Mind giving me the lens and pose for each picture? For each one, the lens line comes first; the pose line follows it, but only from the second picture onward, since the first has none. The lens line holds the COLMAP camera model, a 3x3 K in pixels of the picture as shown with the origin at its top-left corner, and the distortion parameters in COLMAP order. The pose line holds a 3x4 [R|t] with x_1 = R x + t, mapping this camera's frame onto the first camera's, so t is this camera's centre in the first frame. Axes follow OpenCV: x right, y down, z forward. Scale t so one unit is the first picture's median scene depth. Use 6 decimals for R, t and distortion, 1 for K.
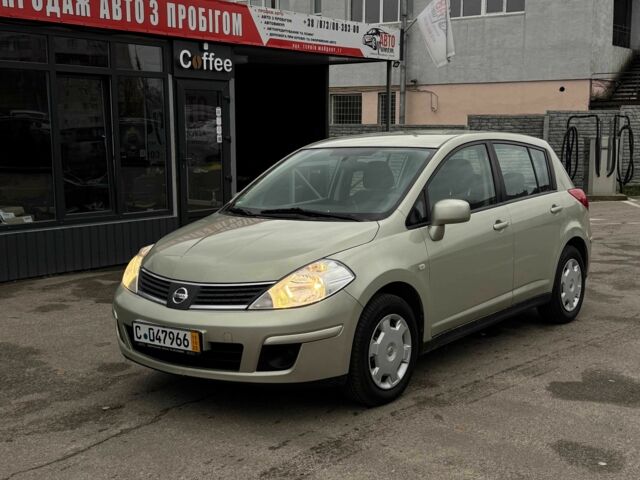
lens RADIAL K [[828.1, 0, 320.0], [0, 828.1, 240.0], [0, 0, 1]] dist [0.222370, -0.523056]
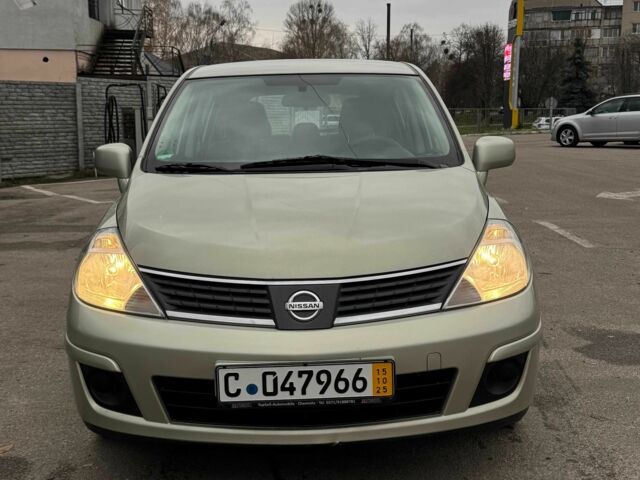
lens RADIAL K [[828.1, 0, 320.0], [0, 828.1, 240.0], [0, 0, 1]] dist [0.222370, -0.523056]
pose [[0.772432, -0.091952, 0.628405, -0.506602], [0.080450, 0.995659, 0.046801, -0.002869], [-0.629981, 0.014405, 0.776477, 0.553494]]
